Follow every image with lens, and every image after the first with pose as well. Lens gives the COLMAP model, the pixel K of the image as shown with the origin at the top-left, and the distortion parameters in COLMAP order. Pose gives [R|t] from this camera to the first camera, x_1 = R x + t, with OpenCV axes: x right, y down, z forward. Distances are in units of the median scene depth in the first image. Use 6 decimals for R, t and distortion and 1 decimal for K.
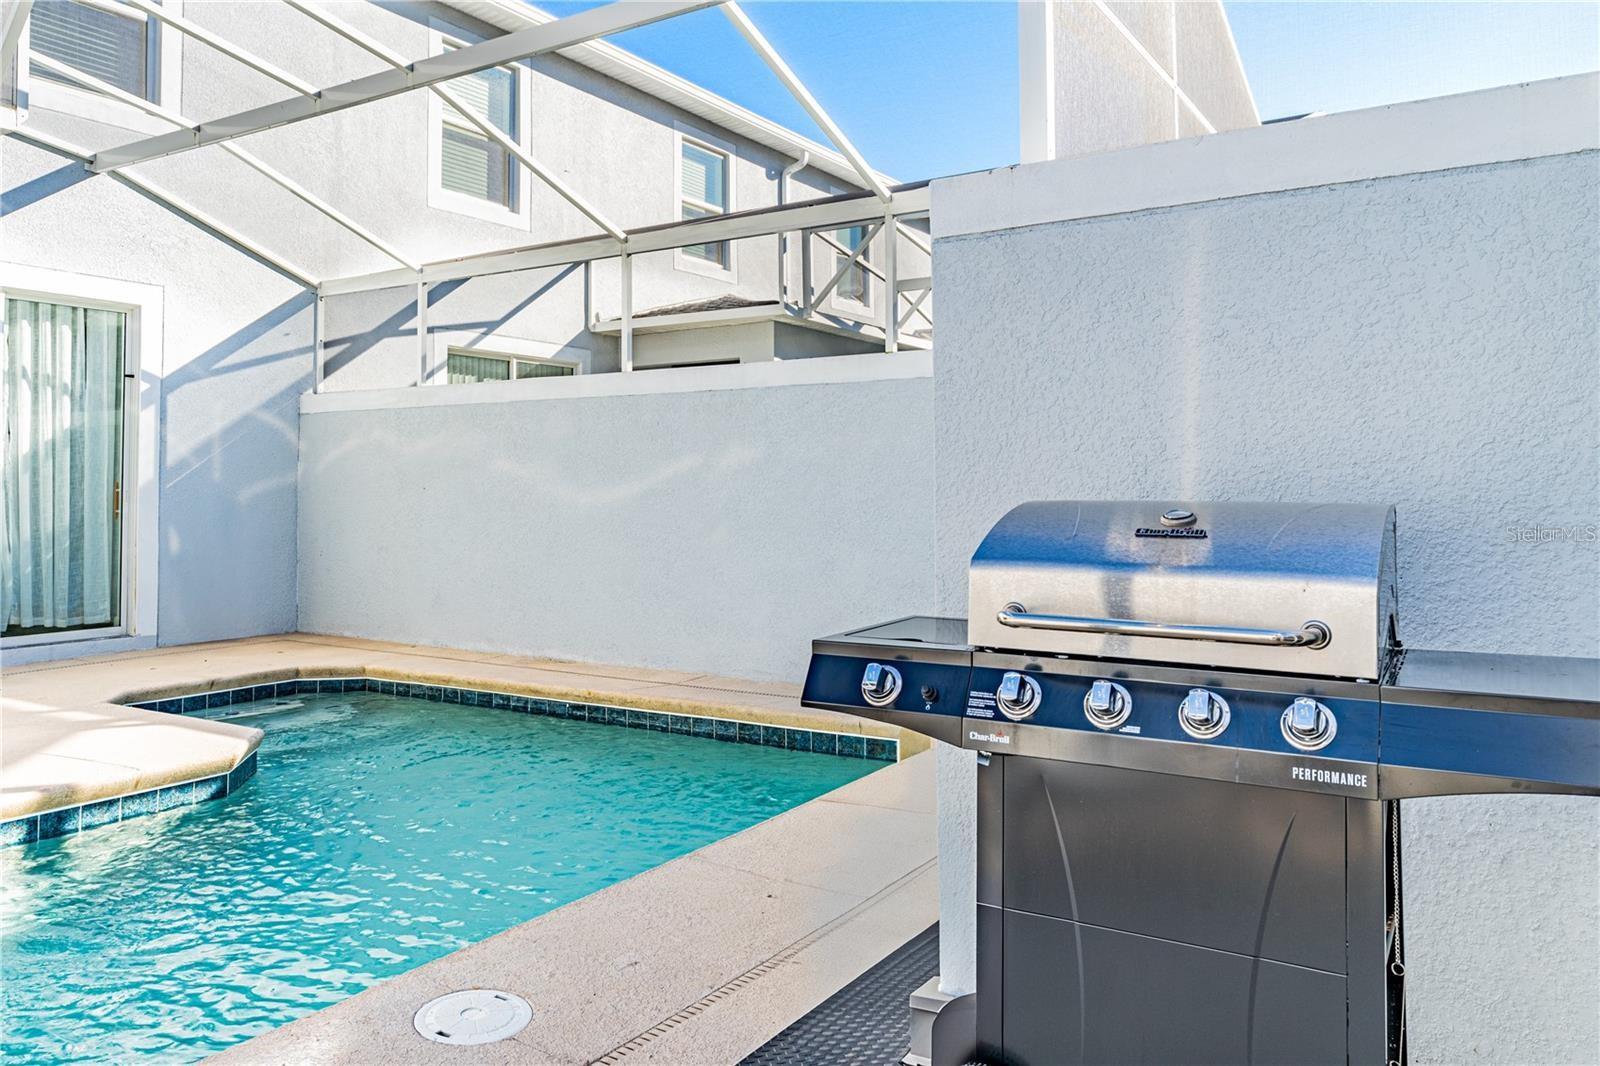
lens RADIAL K [[1156.1, 0, 797.6], [0, 1156.1, 465.9], [0, 0, 1]] dist [0.002896, -0.003341]
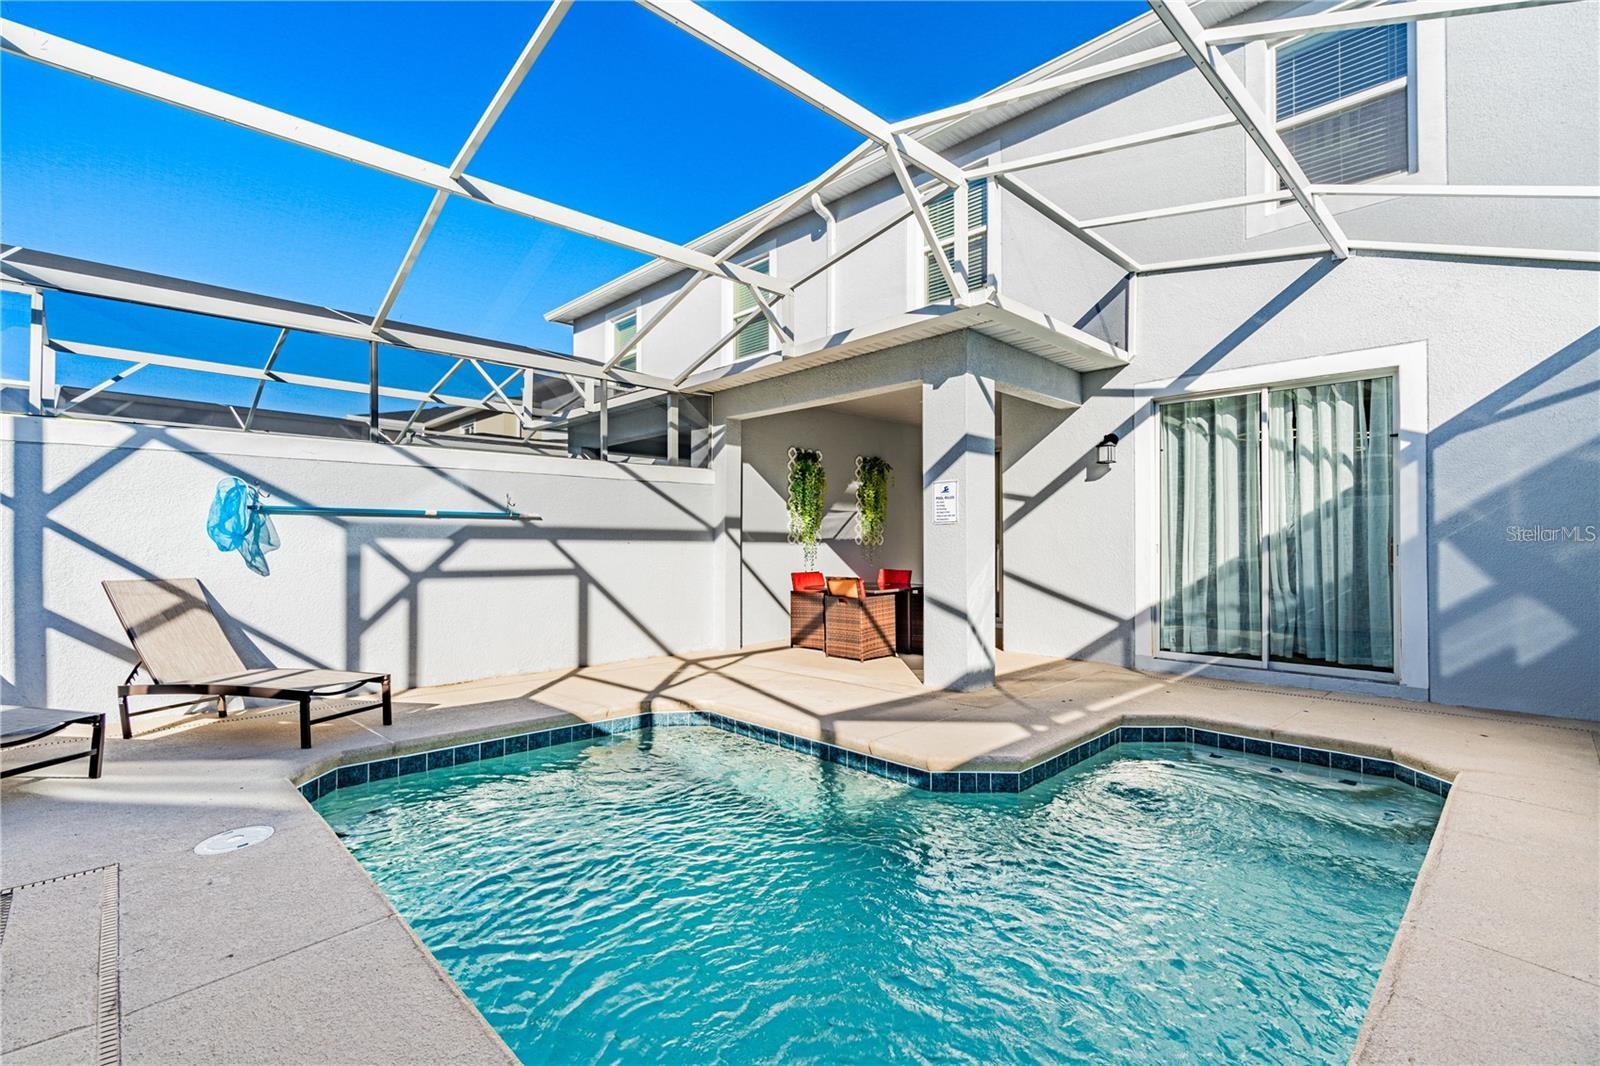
lens RADIAL K [[738.8, 0, 803.9], [0, 738.8, 537.2], [0, 0, 1]] dist [0.000589, 0.000391]
pose [[-0.222566, -0.009875, -0.974868, 0.639457], [0.021773, 0.999649, -0.015096, 0.039602], [0.974674, -0.024585, -0.222273, 2.103343]]
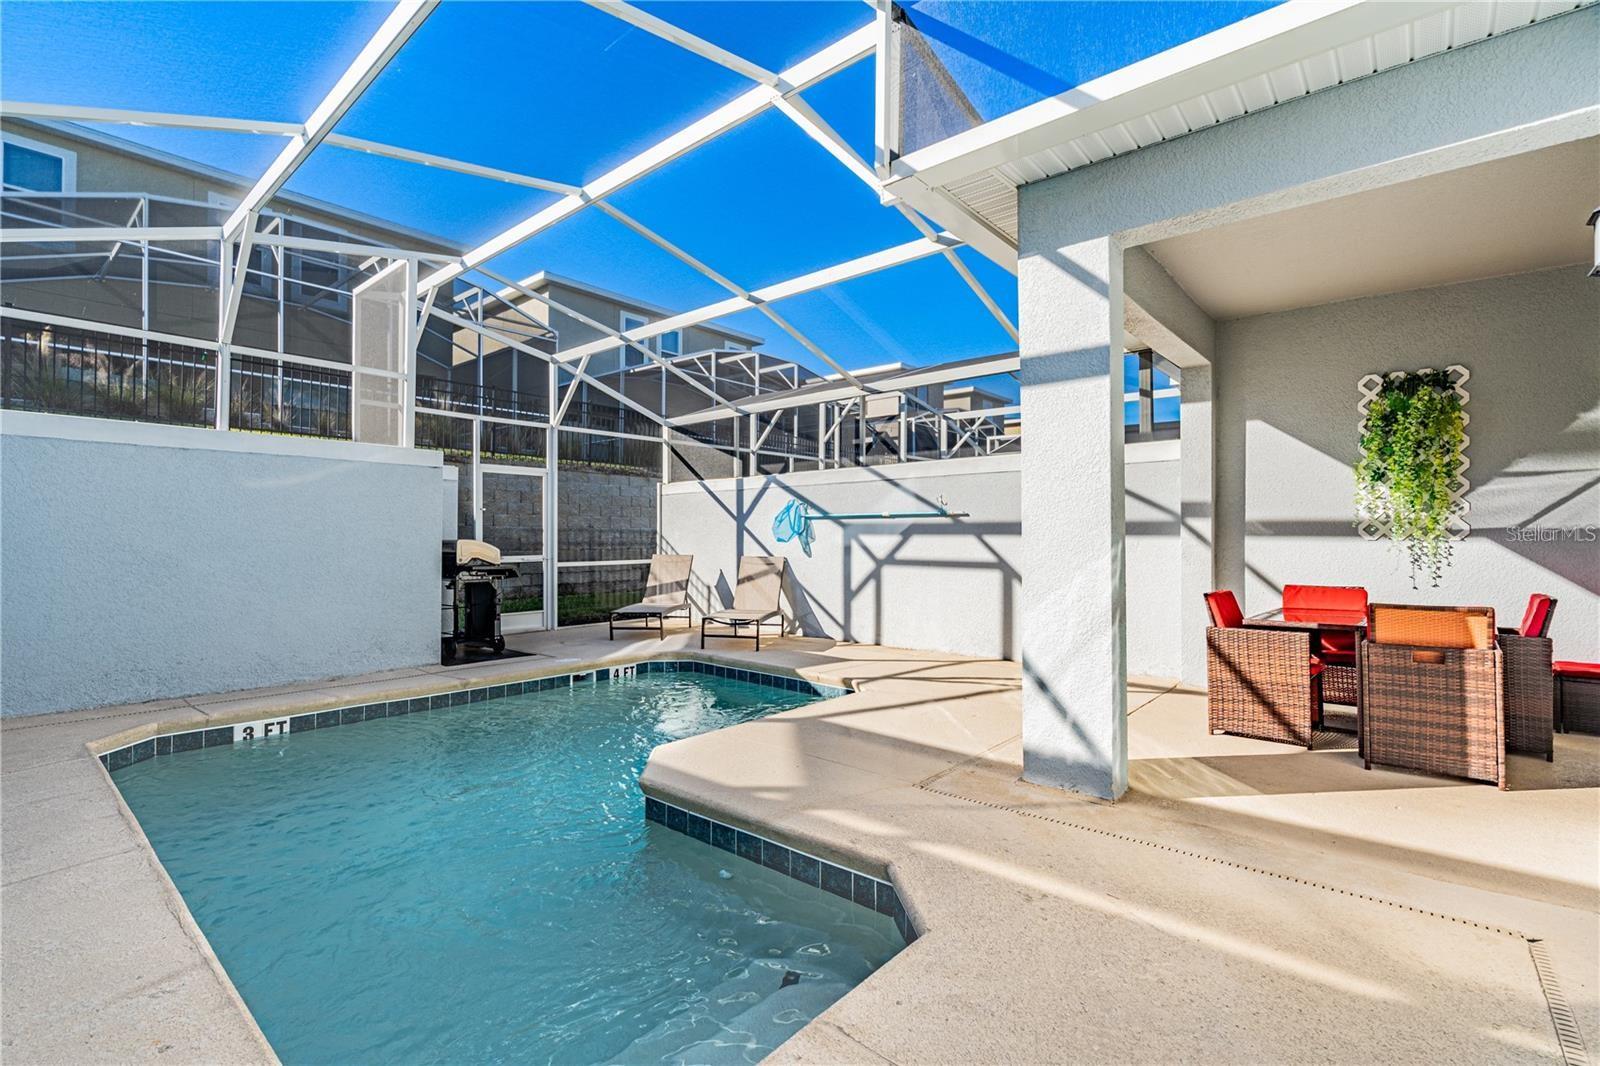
lens RADIAL K [[738.8, 0, 812.1], [0, 738.8, 532.8], [0, 0, 1]] dist [0.000589, 0.000391]
pose [[-0.989152, -0.002034, 0.146882, -1.612208], [-0.006491, 0.999533, -0.029872, 0.072052], [-0.146753, -0.030502, -0.988703, 3.583812]]
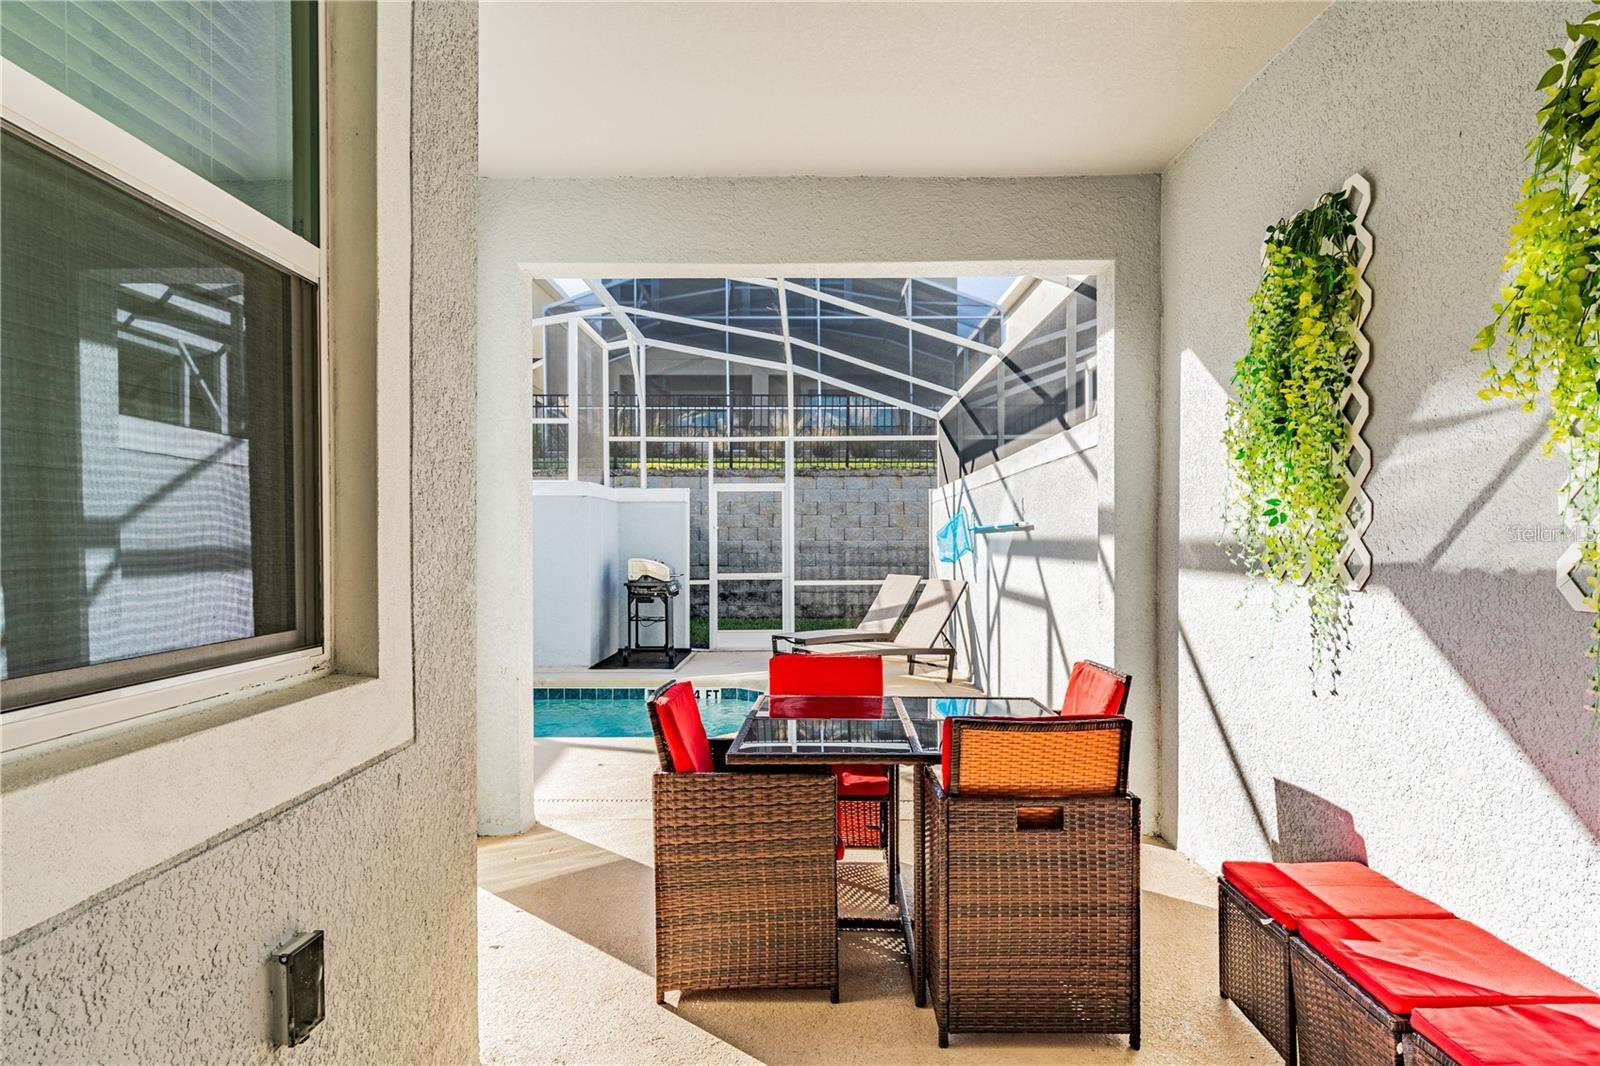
lens RADIAL K [[933.1, 0, 803.9], [0, 933.1, 545.0], [0, 0, 1]] dist [0.002819, 0.000197]
pose [[-0.530174, -0.002280, 0.847886, -3.627801], [-0.021697, 0.999705, -0.010879, -0.005257], [-0.847611, -0.024164, -0.530067, 2.444513]]
